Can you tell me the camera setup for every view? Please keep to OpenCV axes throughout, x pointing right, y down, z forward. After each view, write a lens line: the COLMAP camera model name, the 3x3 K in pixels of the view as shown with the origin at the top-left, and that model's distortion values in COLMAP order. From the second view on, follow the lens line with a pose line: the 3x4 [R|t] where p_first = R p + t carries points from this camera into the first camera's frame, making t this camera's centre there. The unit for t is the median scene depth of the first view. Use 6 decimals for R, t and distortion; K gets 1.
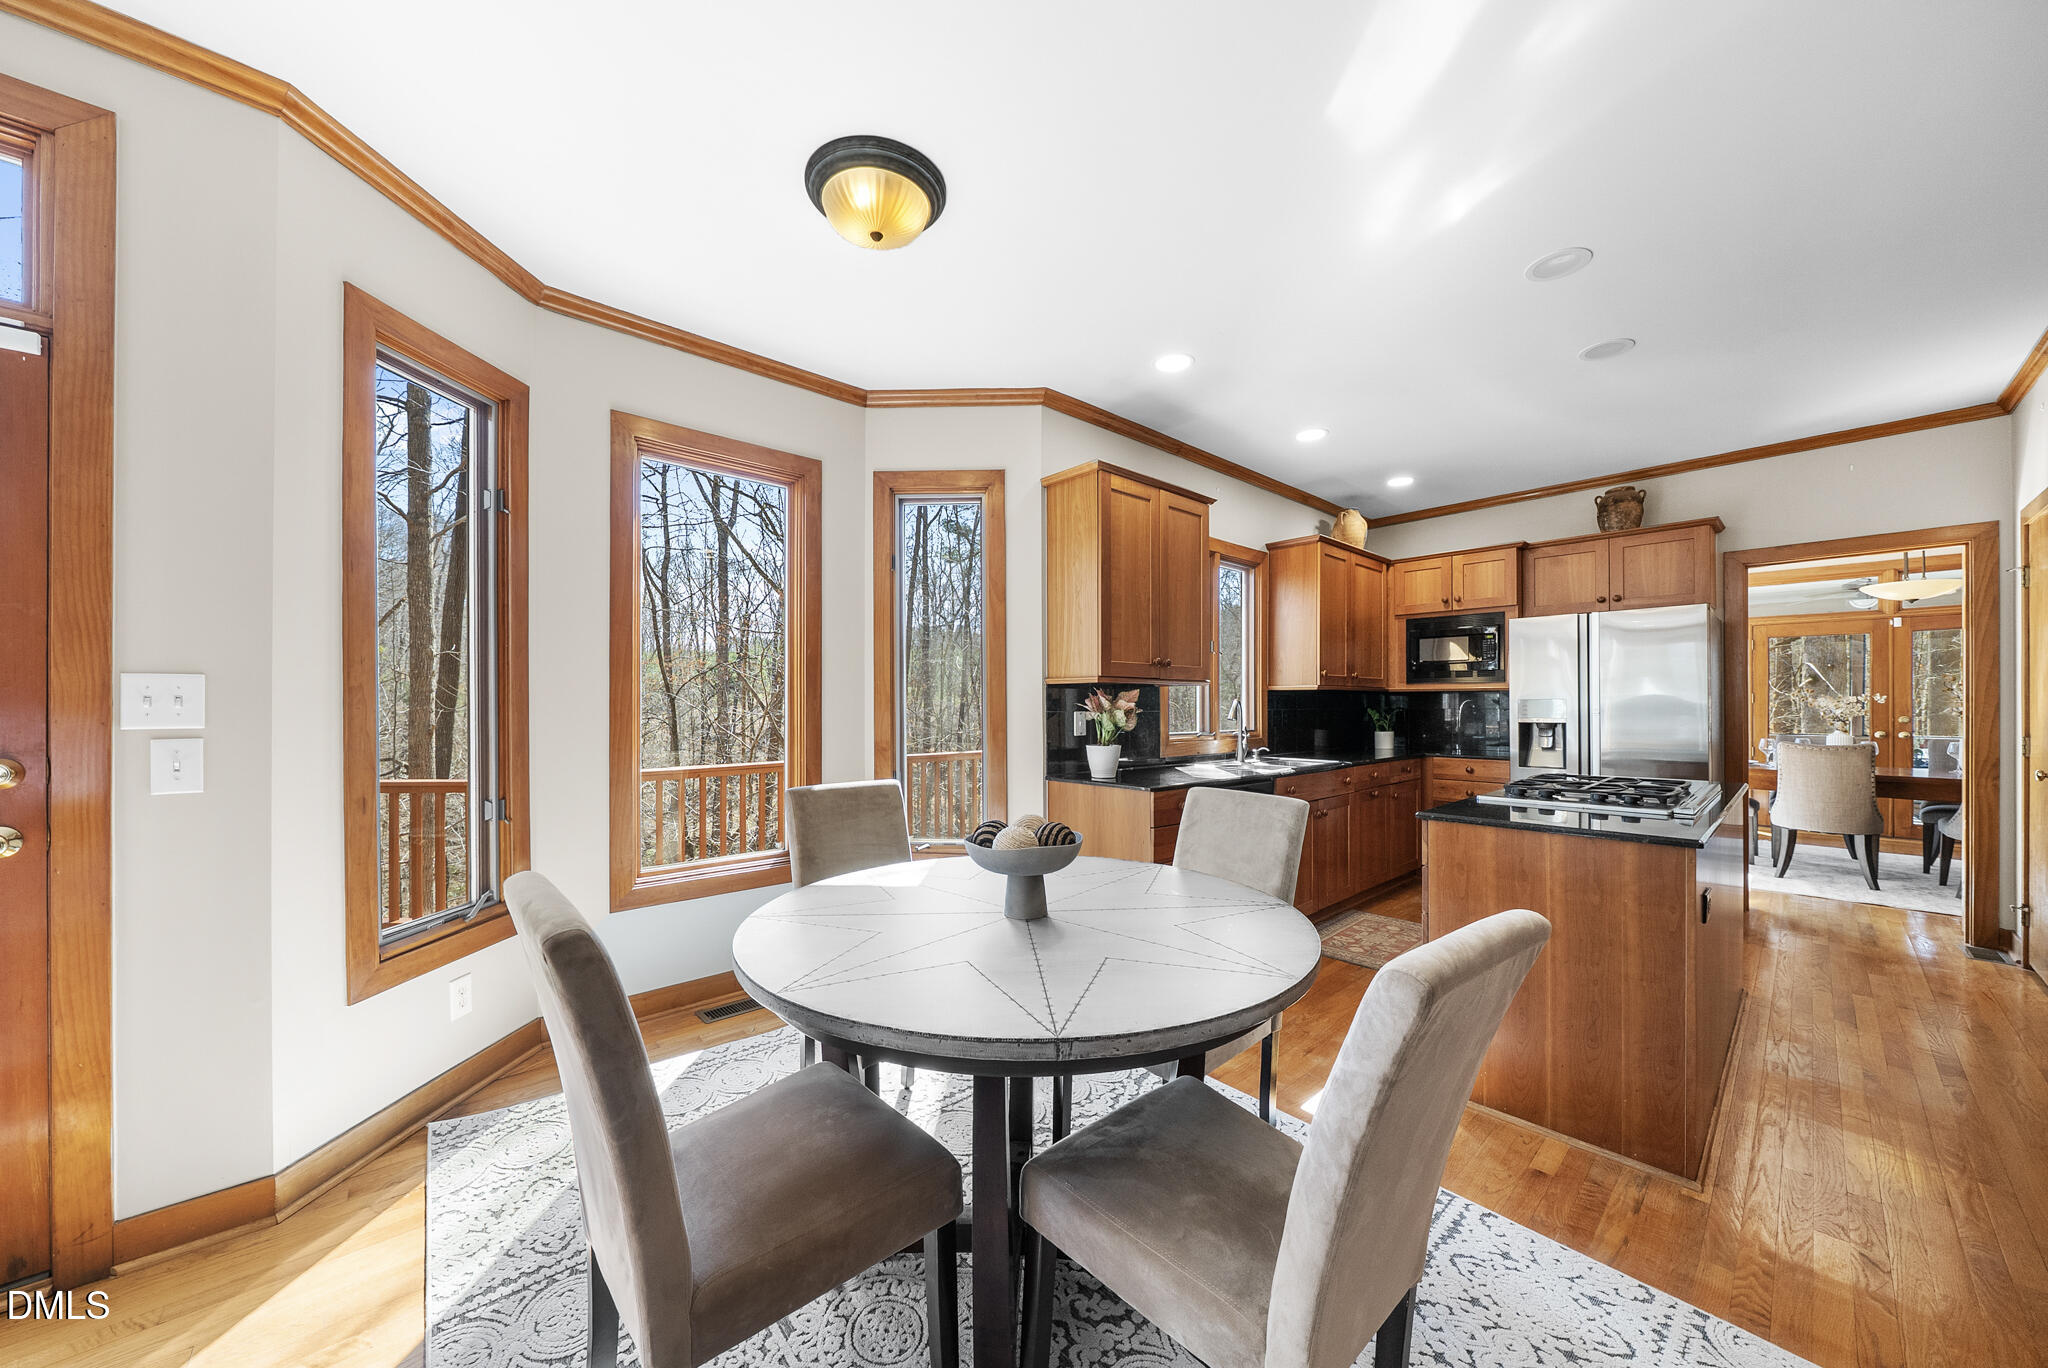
lens RADIAL K [[707.2, 0, 1013.0], [0, 707.2, 700.0], [0, 0, 1]] dist [-0.008312, -0.000609]
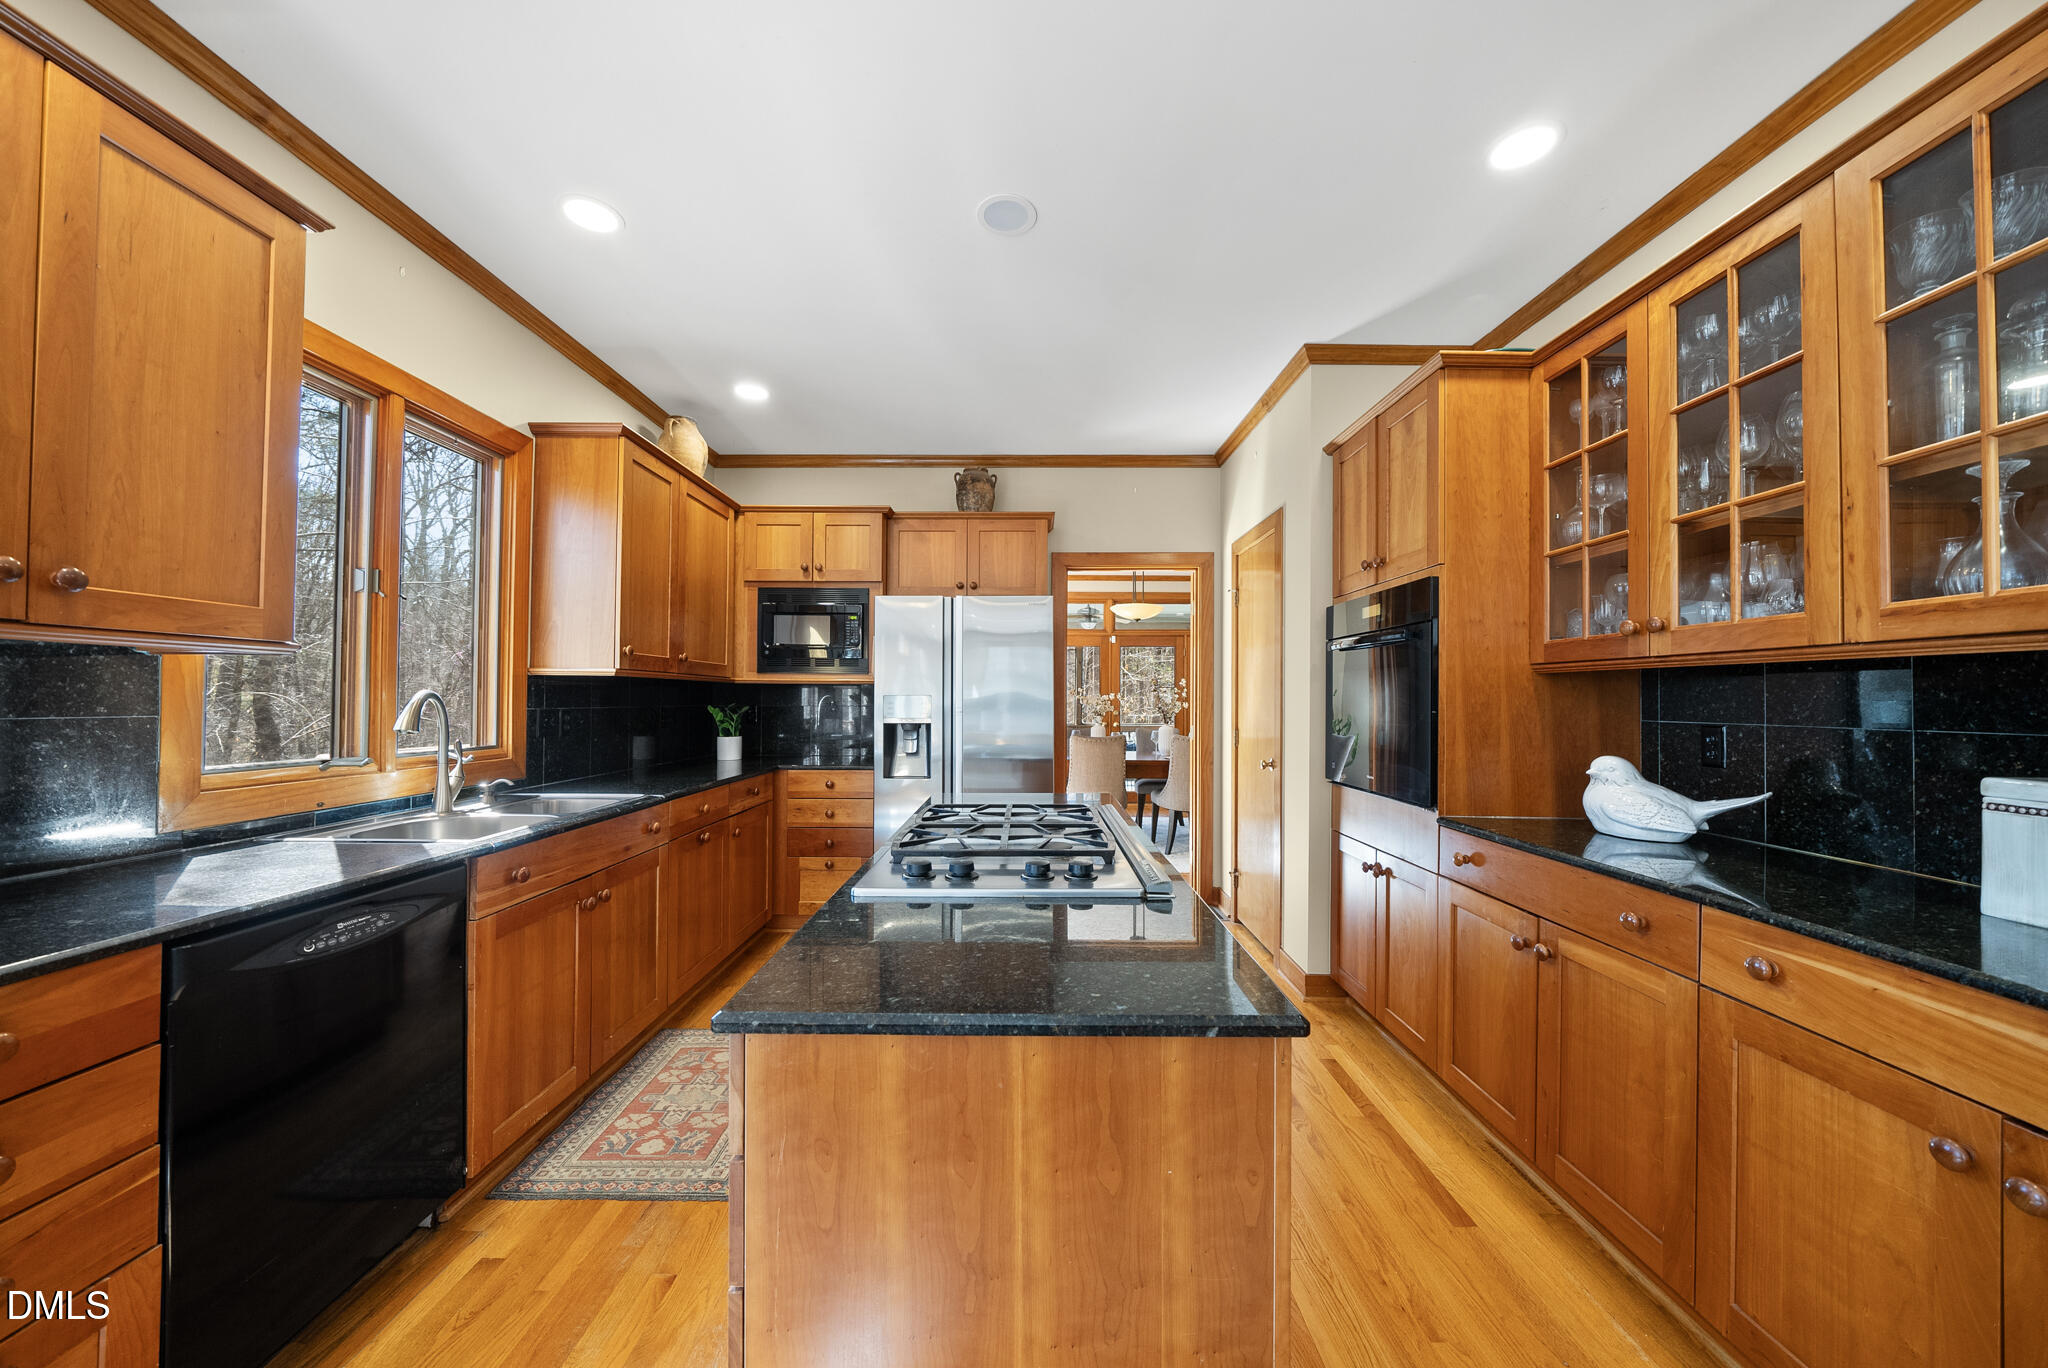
lens RADIAL K [[707.2, 0, 1021.8], [0, 707.2, 689.0], [0, 0, 1]] dist [-0.008312, -0.000609]
pose [[0.662726, 0.014170, 0.748728, 0.203052], [-0.009272, 0.999900, -0.010716, -0.000376], [-0.748804, 0.000160, 0.662791, 0.324303]]
